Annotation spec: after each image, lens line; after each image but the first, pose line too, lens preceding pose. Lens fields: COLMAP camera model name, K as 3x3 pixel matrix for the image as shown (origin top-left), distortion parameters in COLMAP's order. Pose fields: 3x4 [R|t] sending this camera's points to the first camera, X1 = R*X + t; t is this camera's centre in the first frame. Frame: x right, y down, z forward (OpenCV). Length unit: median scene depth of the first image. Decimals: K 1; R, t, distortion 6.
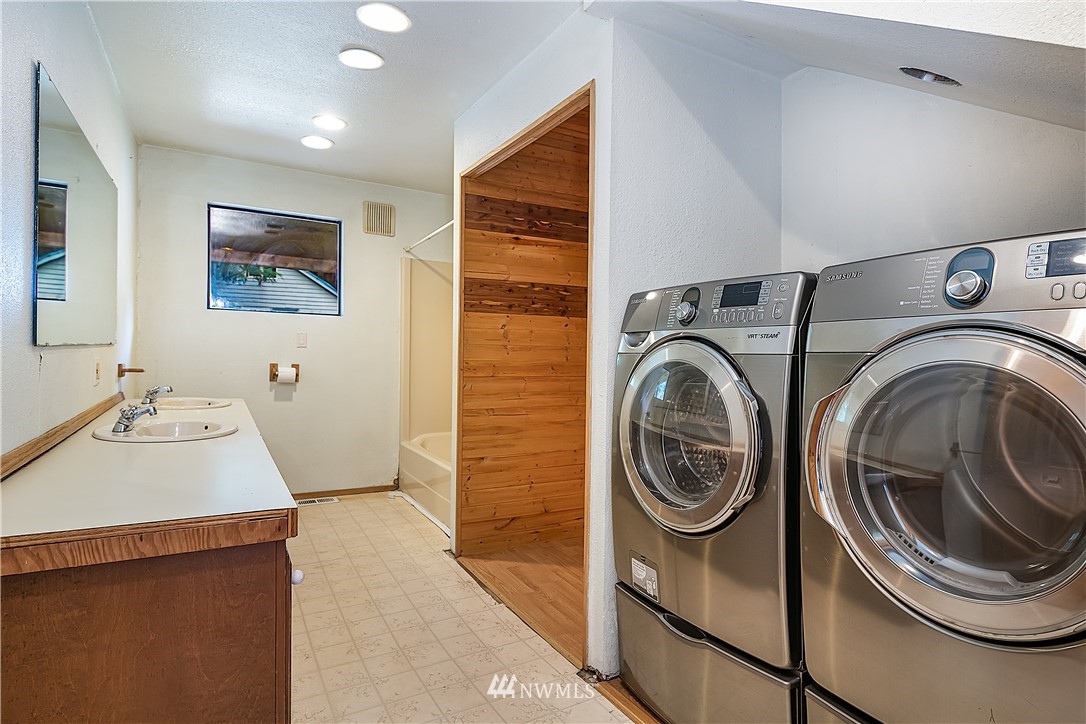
lens RADIAL K [[616.0, 0, 541.8], [0, 616.0, 367.3], [0, 0, 1]] dist [0.004258, 0.000773]
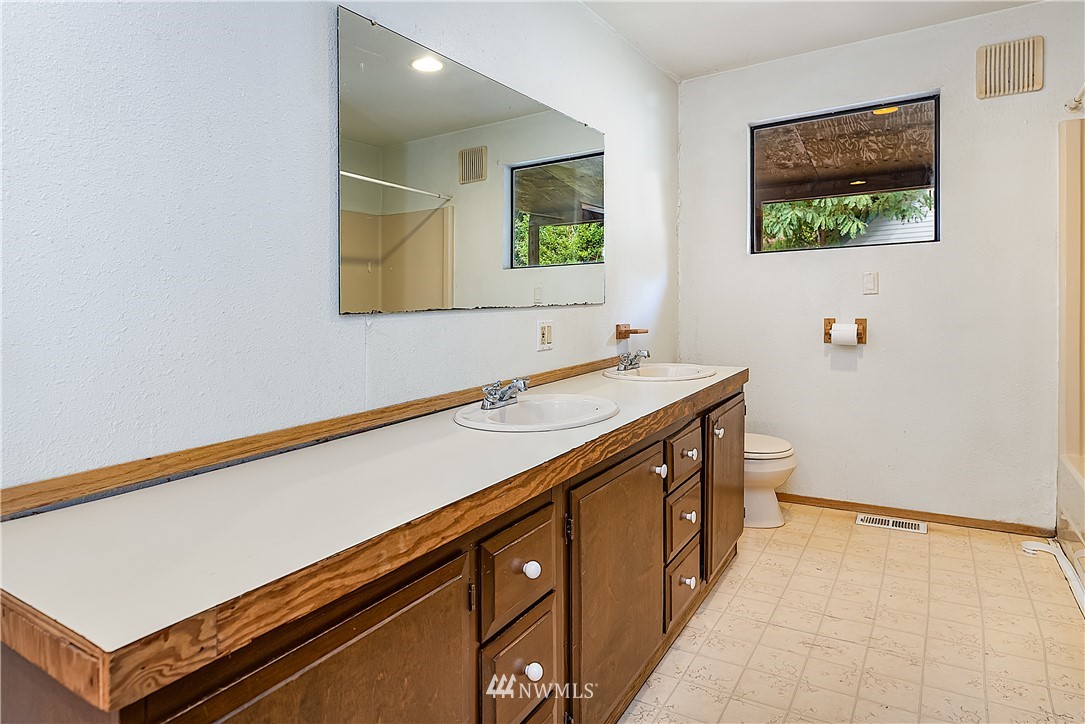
lens RADIAL K [[615.5, 0, 545.5], [0, 615.5, 330.1], [0, 0, 1]] dist [0.004258, 0.000773]
pose [[0.458570, -0.003895, -0.888650, 0.059051], [0.019899, 0.999785, 0.005887, -0.003881], [0.888436, -0.020383, 0.458549, 0.366828]]
